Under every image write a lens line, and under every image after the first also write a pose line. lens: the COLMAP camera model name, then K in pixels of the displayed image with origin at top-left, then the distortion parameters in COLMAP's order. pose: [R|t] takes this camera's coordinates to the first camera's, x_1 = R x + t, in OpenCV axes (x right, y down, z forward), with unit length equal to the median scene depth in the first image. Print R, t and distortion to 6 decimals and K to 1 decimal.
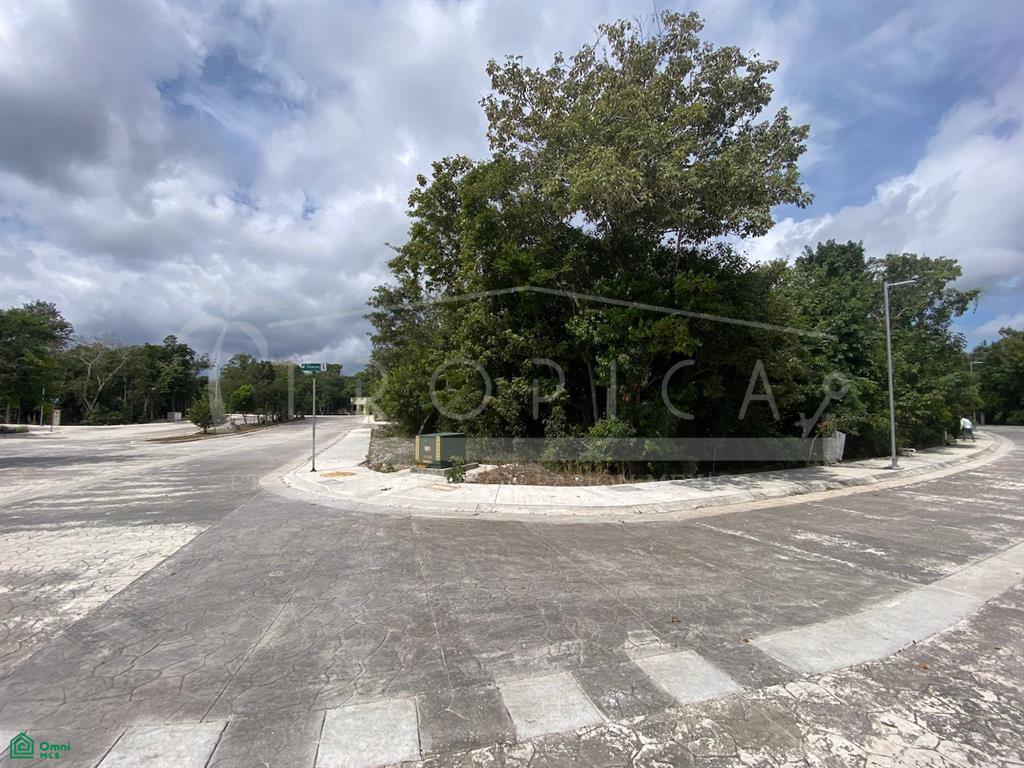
lens RADIAL K [[418.4, 0, 512.3], [0, 418.4, 379.1], [0, 0, 1]] dist [0.029037, -0.026584]
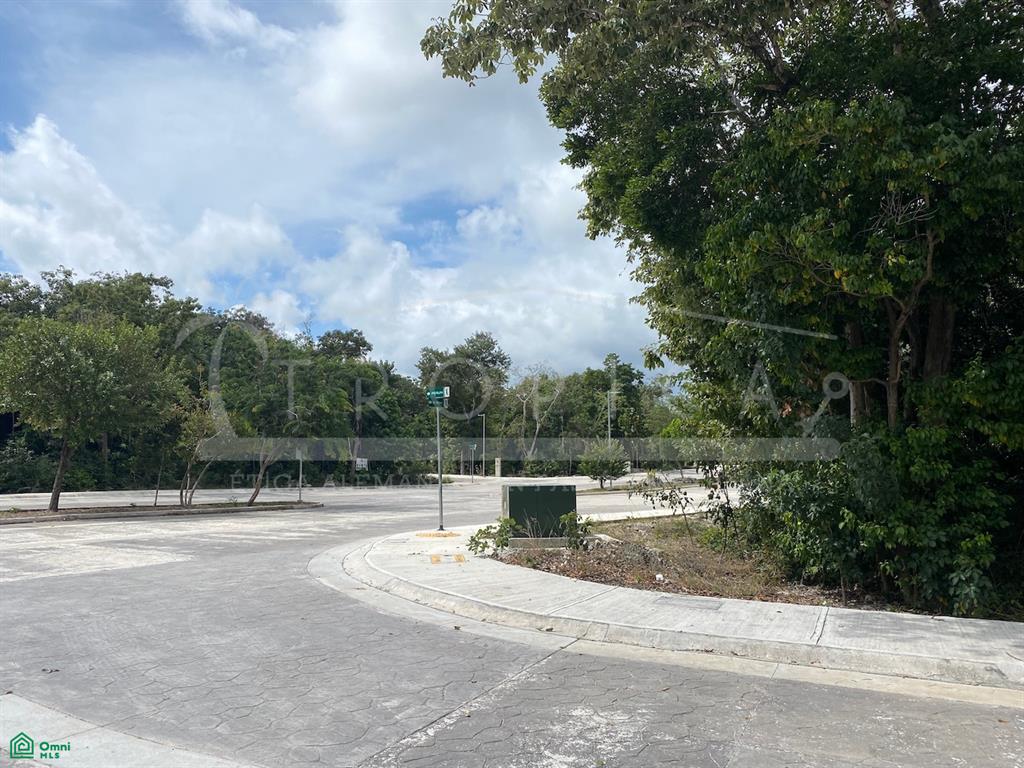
lens RADIAL K [[783.5, 0, 512.0], [0, 783.5, 384.0], [0, 0, 1]] dist [0.040609, -0.047696]
pose [[0.609181, -0.079522, -0.789034, 1.329260], [0.062844, 0.996671, -0.051930, 0.060940], [0.790537, -0.017951, 0.612151, 0.425559]]
